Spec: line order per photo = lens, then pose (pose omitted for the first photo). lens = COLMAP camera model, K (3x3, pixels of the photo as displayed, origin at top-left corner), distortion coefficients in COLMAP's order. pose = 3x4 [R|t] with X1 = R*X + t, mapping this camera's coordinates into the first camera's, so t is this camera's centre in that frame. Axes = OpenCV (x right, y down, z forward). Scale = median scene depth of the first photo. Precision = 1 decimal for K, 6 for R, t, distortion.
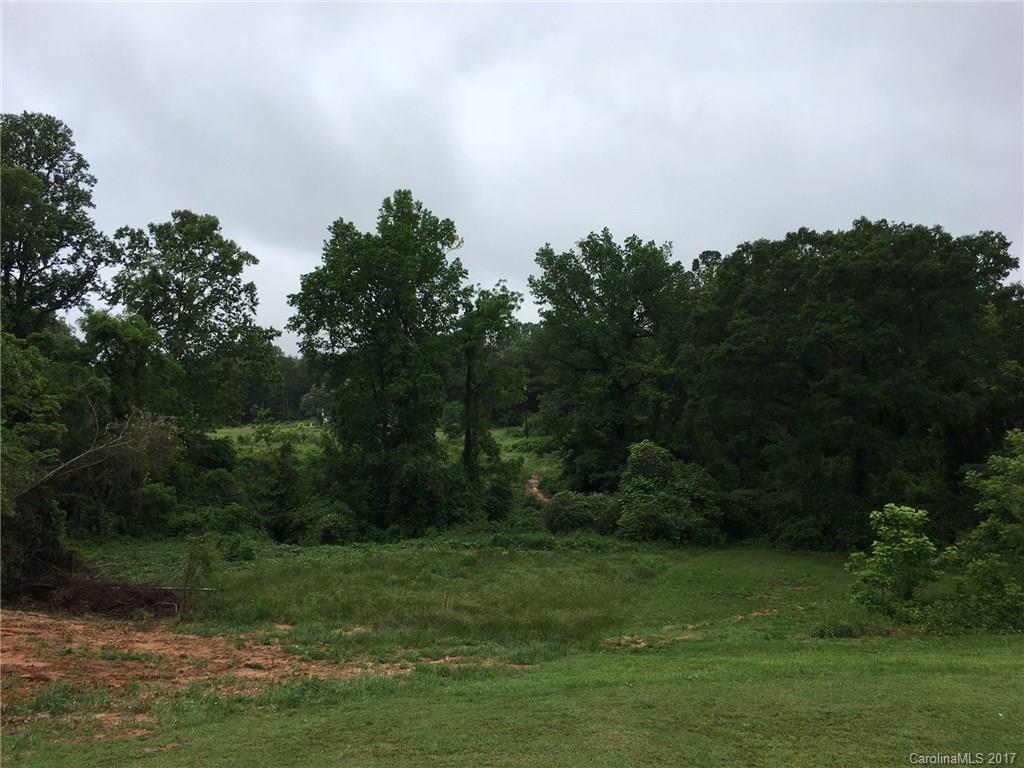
lens RADIAL K [[863.8, 0, 513.4], [0, 863.8, 382.7], [0, 0, 1]] dist [0.048997, -0.061478]
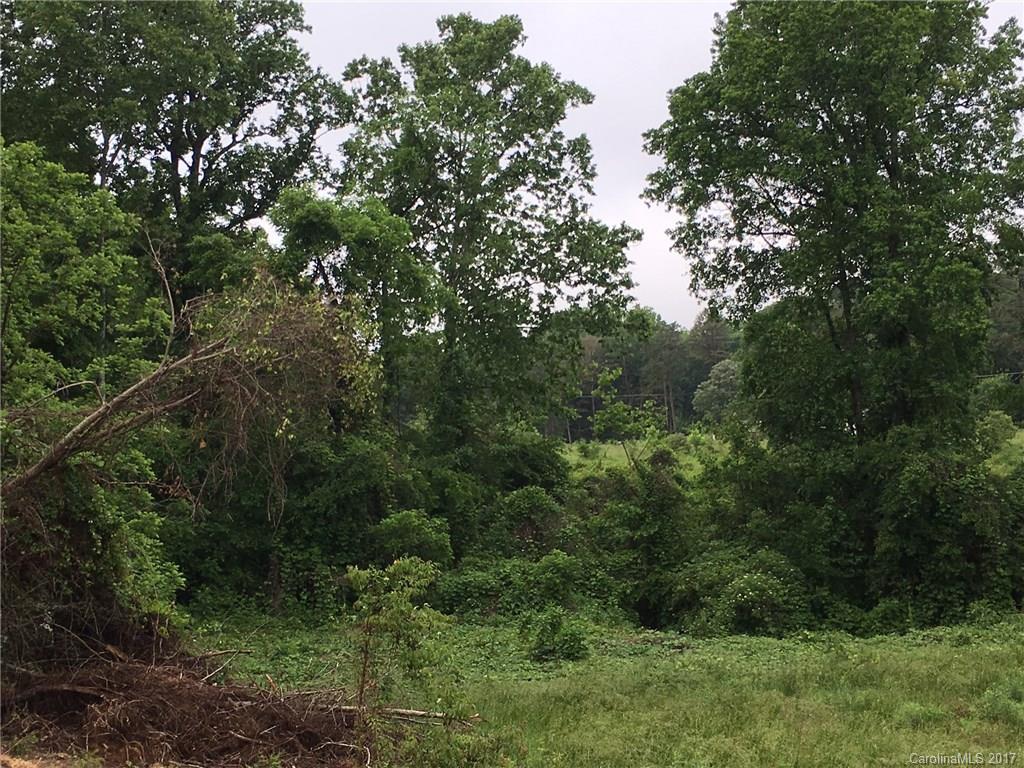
lens RADIAL K [[1482.5, 0, 508.4], [0, 1482.5, 394.4], [0, 0, 1]] dist [0.080185, 0.000000]
pose [[0.932075, -0.041045, -0.359932, -0.034190], [0.043904, 0.999036, -0.000232, 0.044022], [0.359594, -0.015586, 0.932979, 0.179758]]
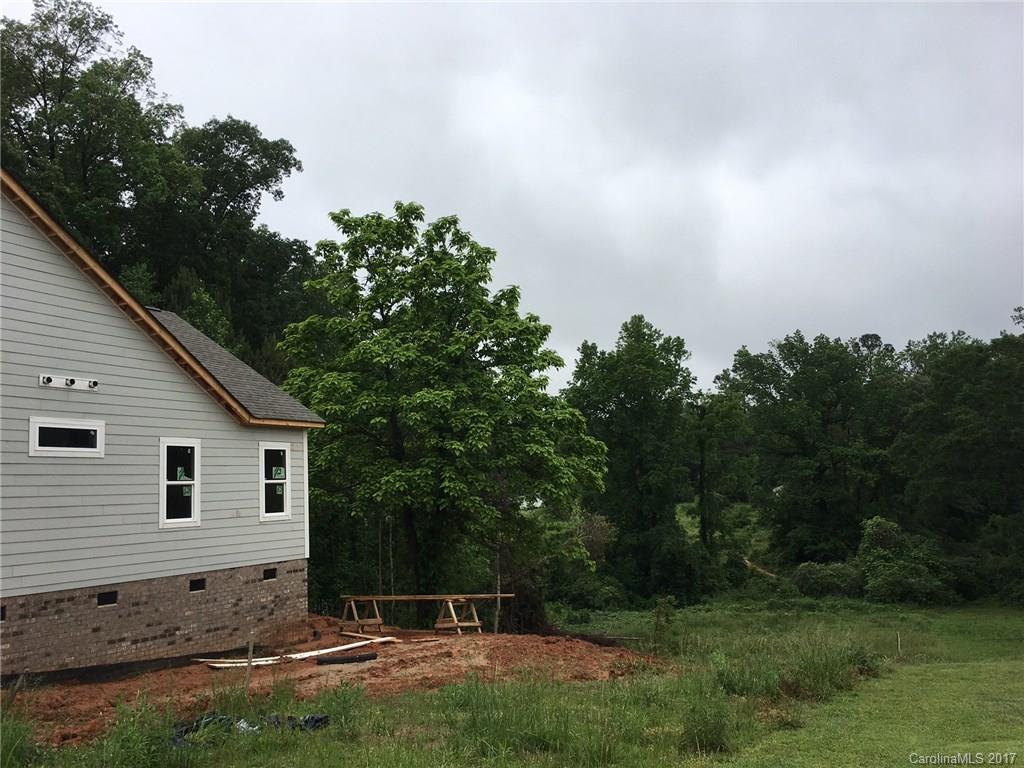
lens RADIAL K [[863.8, 0, 508.8], [0, 863.8, 379.8], [0, 0, 1]] dist [0.048997, -0.061478]
pose [[0.992591, -0.054241, -0.108727, -0.184160], [0.044712, 0.995095, -0.088241, -0.033035], [0.112980, 0.082726, 0.990147, -0.222575]]
